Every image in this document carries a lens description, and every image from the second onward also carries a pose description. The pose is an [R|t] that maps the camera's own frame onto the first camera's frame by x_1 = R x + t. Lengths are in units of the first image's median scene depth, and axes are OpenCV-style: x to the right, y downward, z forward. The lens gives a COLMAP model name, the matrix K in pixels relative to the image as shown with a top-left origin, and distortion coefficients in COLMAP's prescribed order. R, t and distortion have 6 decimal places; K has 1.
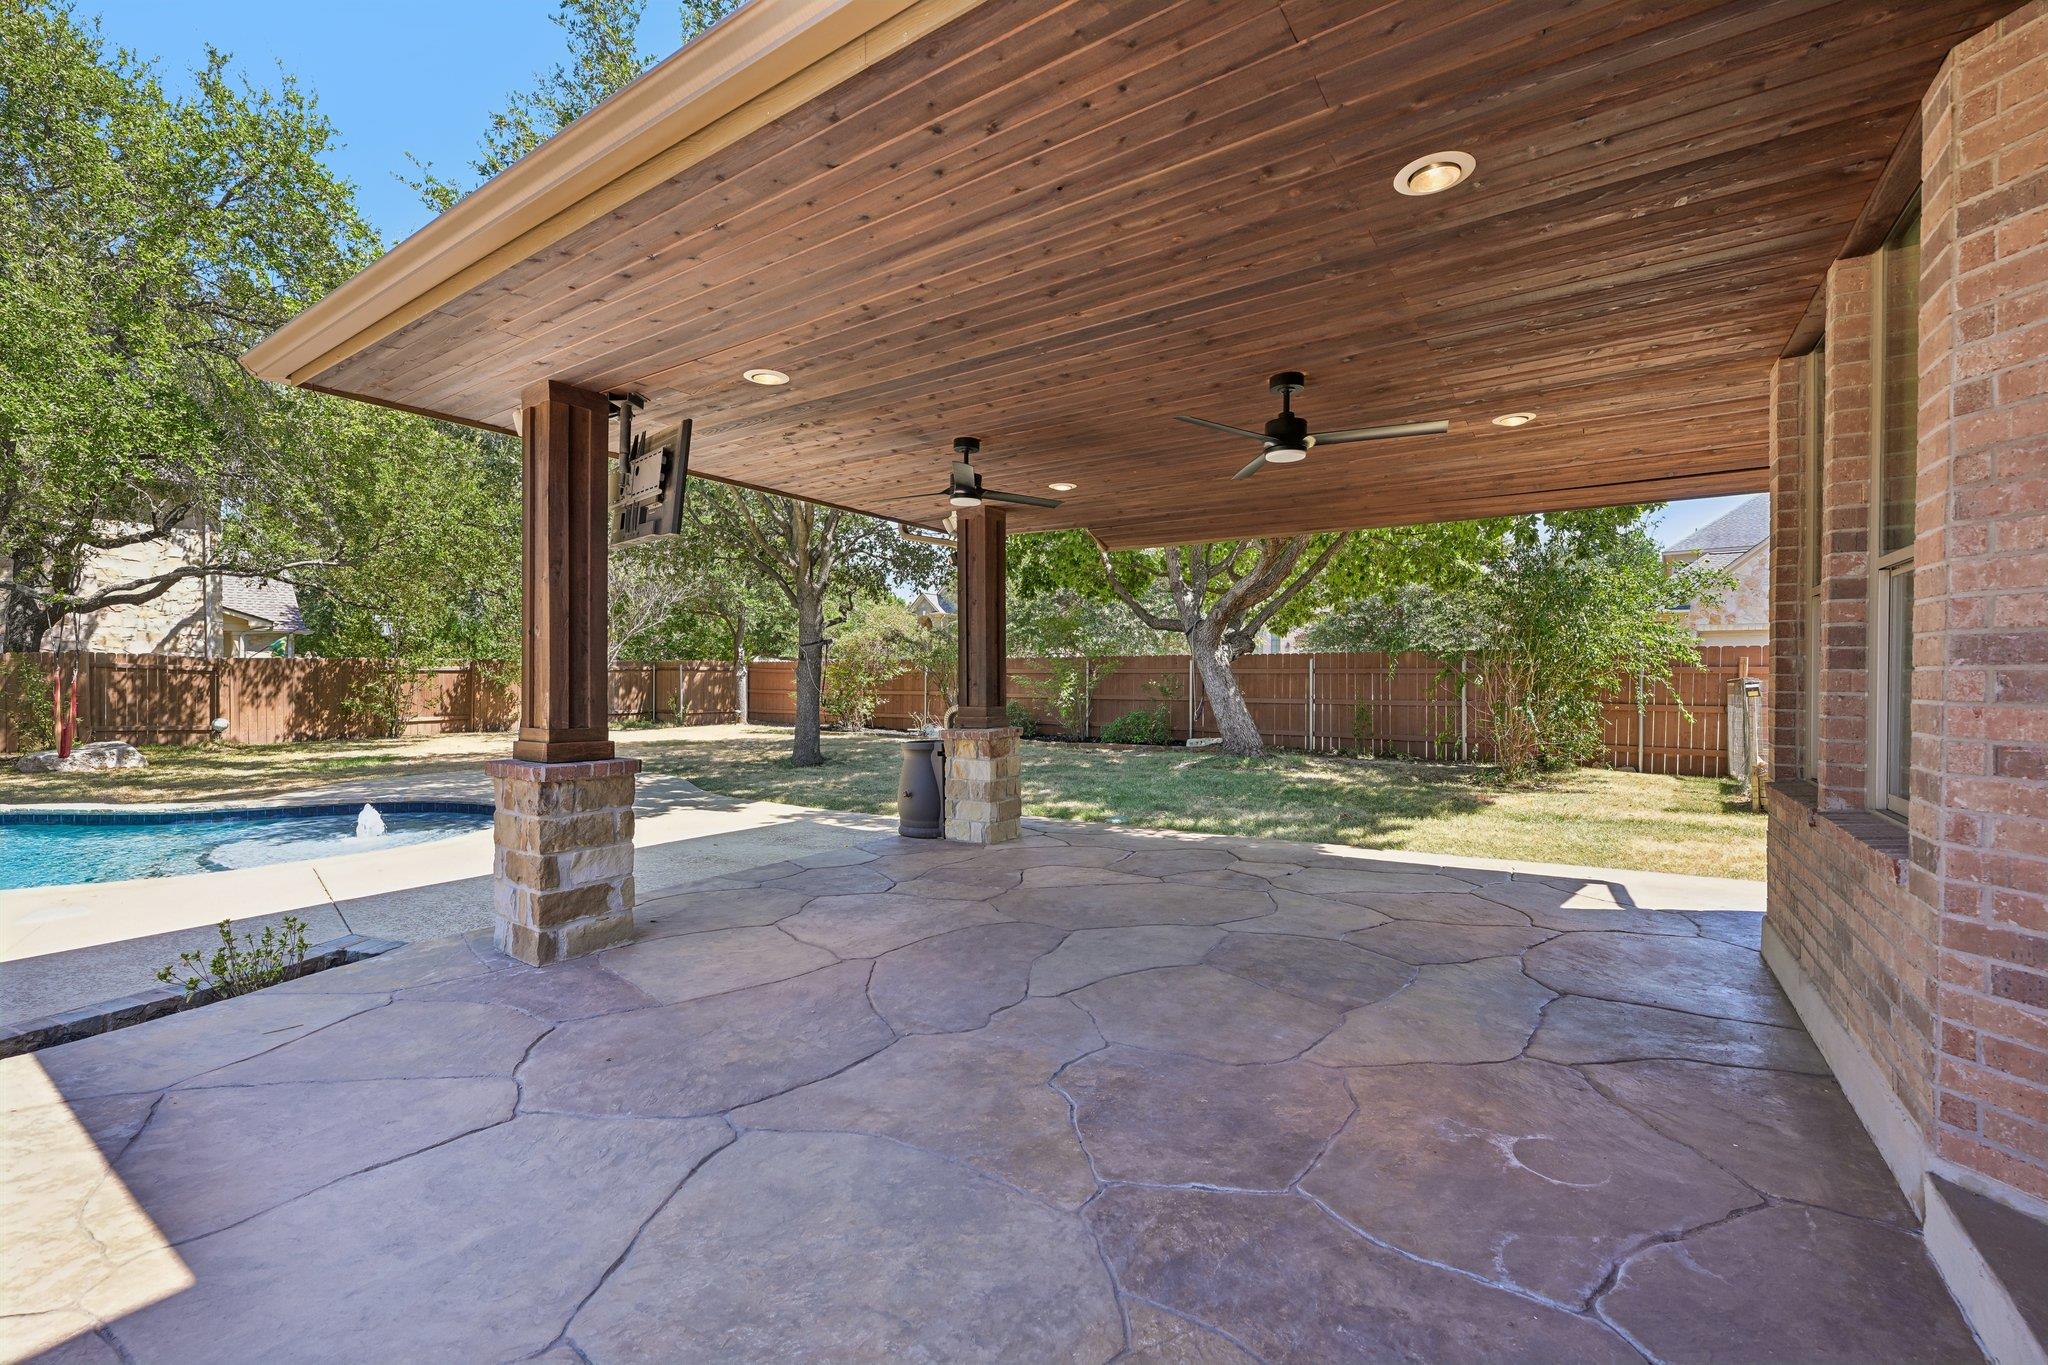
lens RADIAL K [[854.7, 0, 1023.1], [0, 854.7, 683.5], [0, 0, 1]] dist [0.000617, 0.000049]
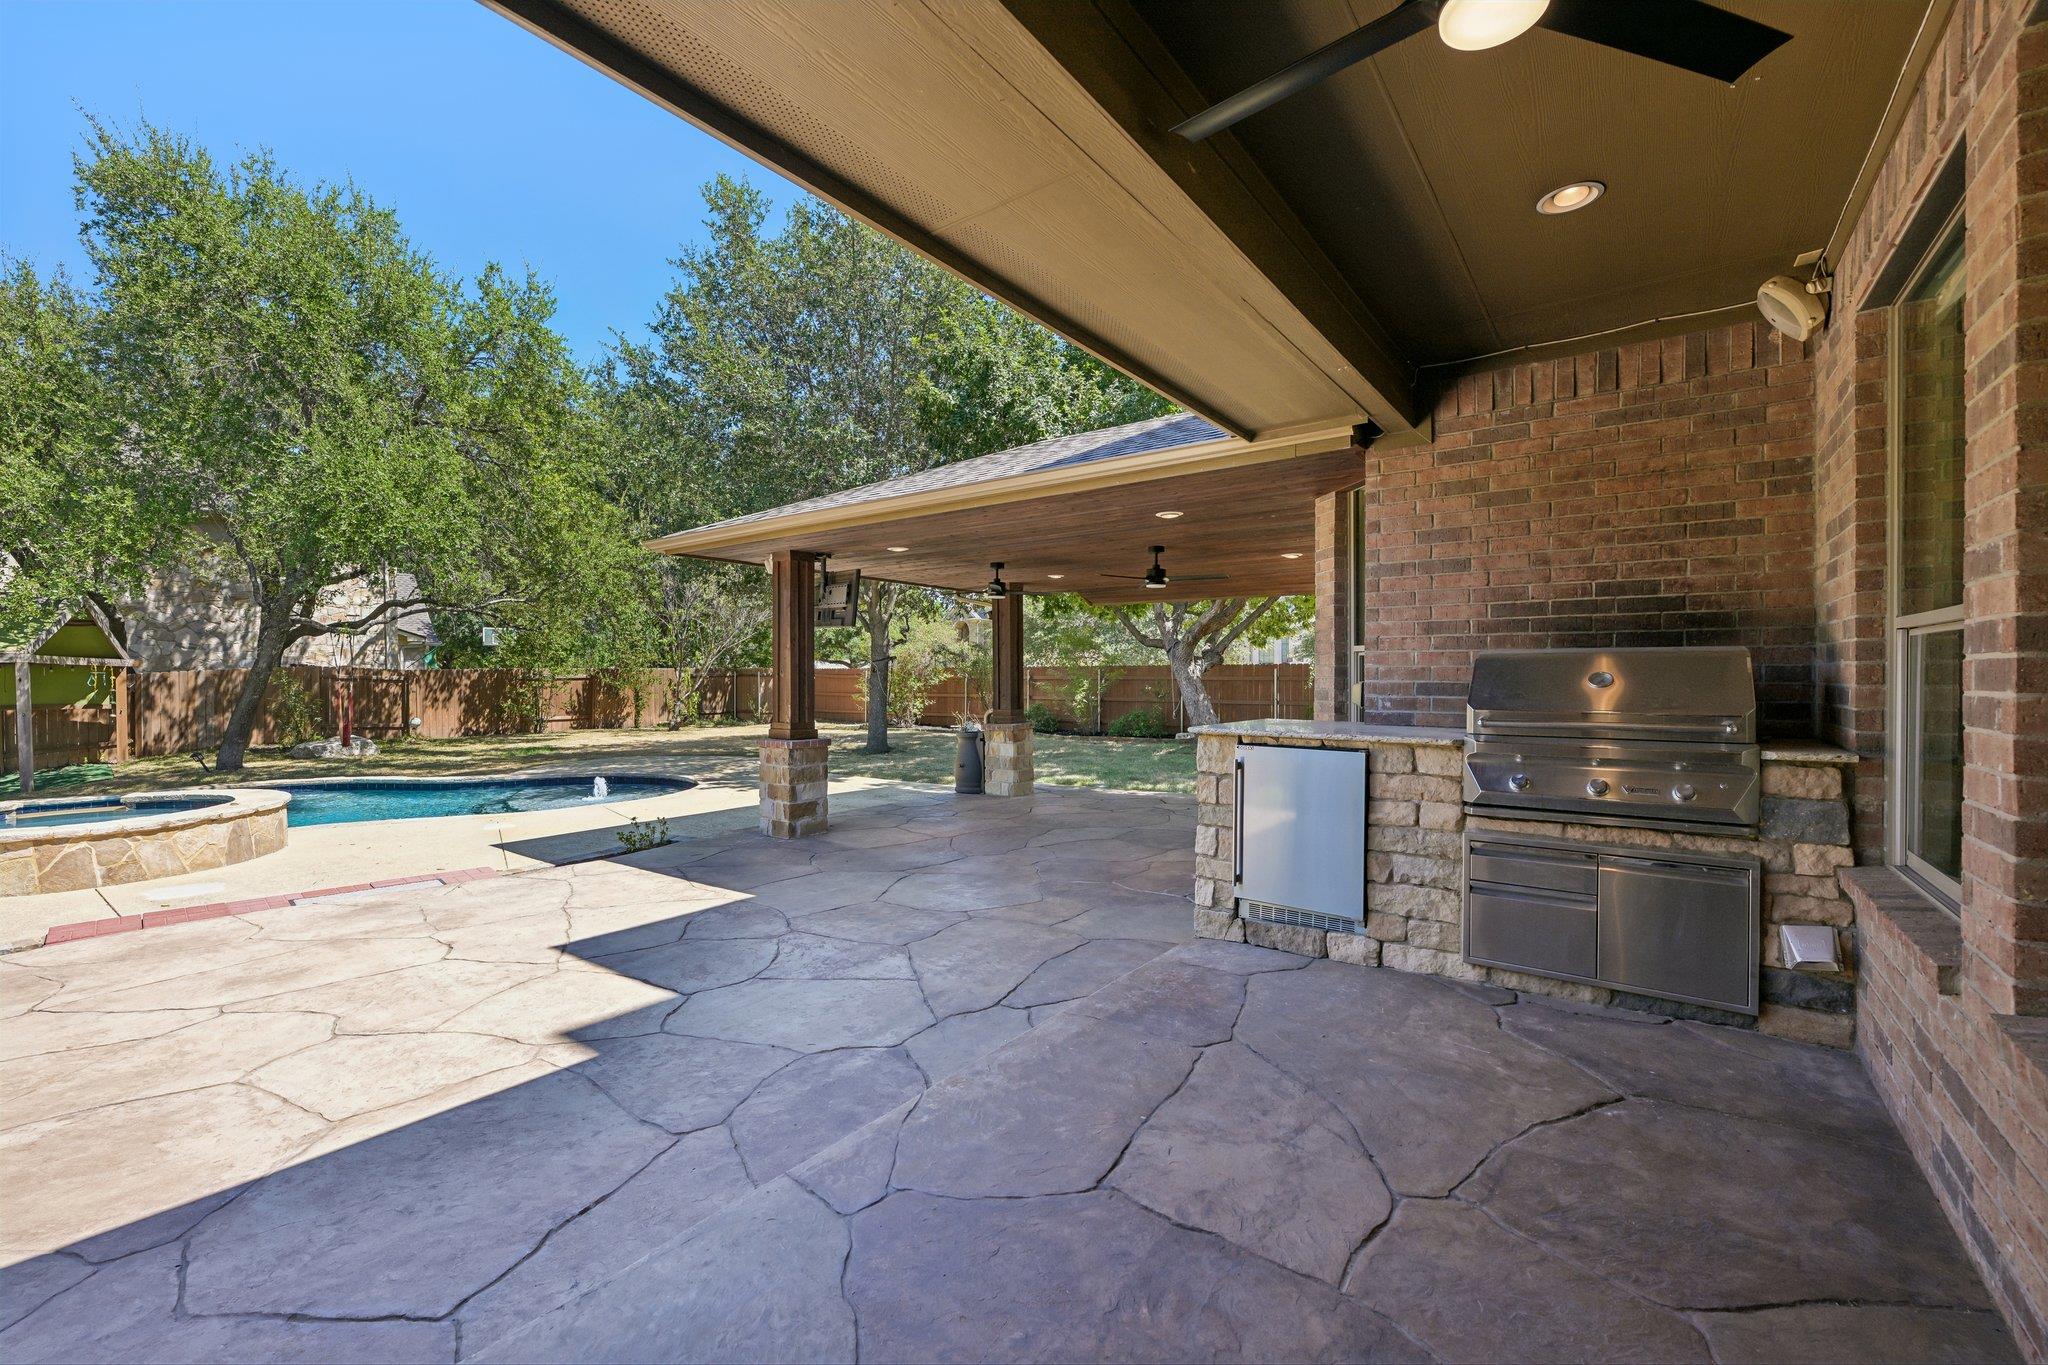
lens RADIAL K [[854.7, 0, 1026.2], [0, 854.7, 686.6], [0, 0, 1]] dist [0.000617, 0.000049]
pose [[0.999309, -0.003552, -0.037000, 0.020919], [0.003770, 0.999976, 0.005818, -0.011805], [0.036979, -0.005953, 0.999298, -0.278691]]
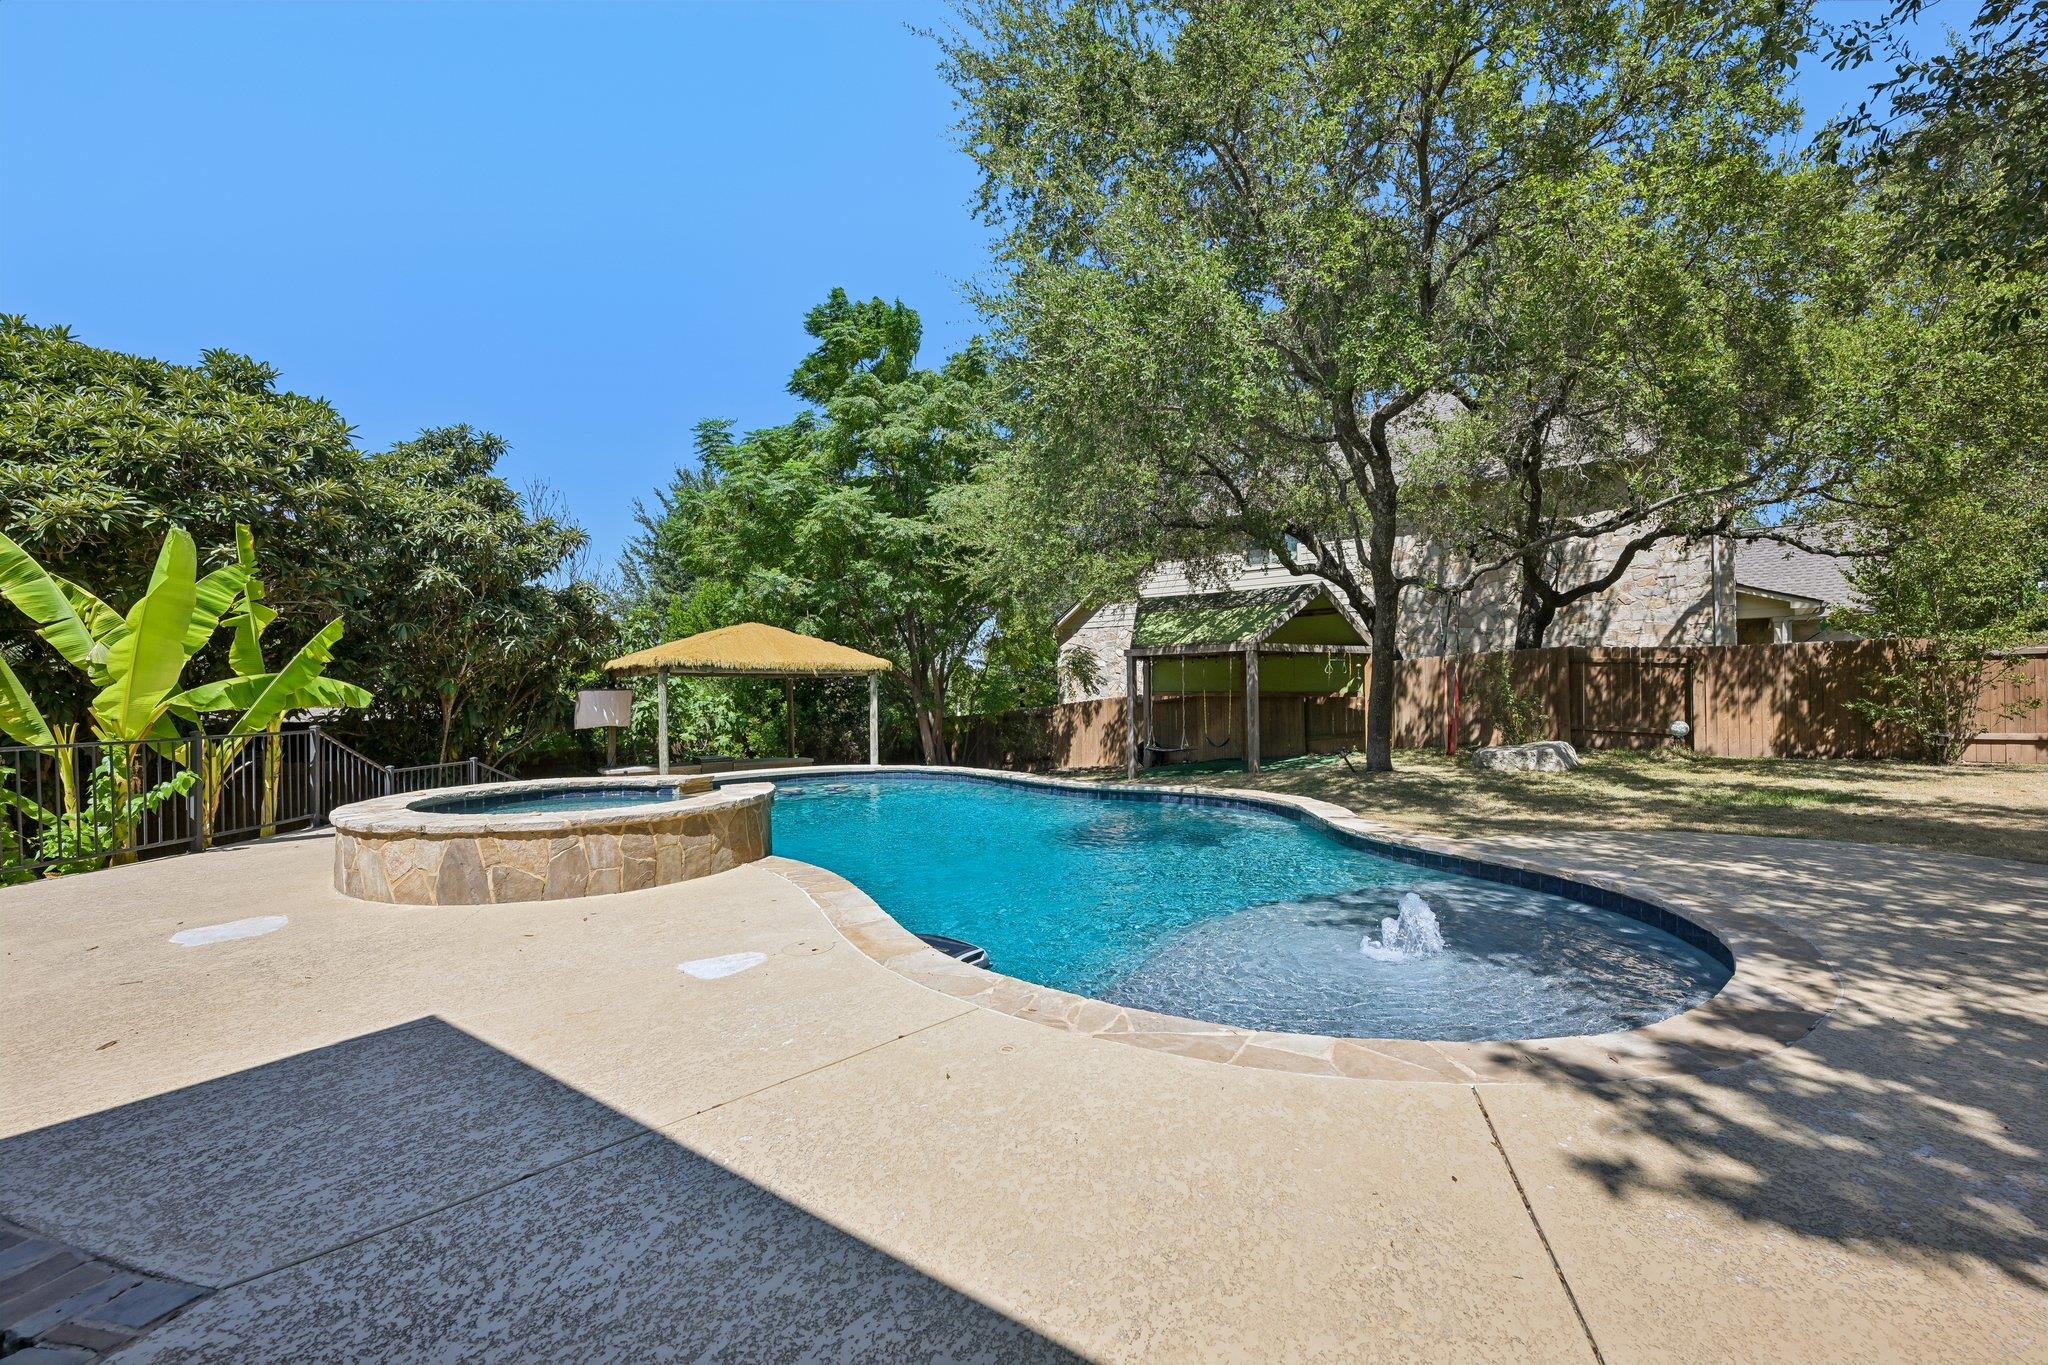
lens RADIAL K [[854.7, 0, 1020.5], [0, 854.7, 676.6], [0, 0, 1]] dist [0.000617, 0.000049]
pose [[-0.022169, -0.005552, -0.999739, -0.116036], [0.000450, 0.999984, -0.005563, 0.002278], [0.999754, -0.000573, -0.022166, 0.449050]]
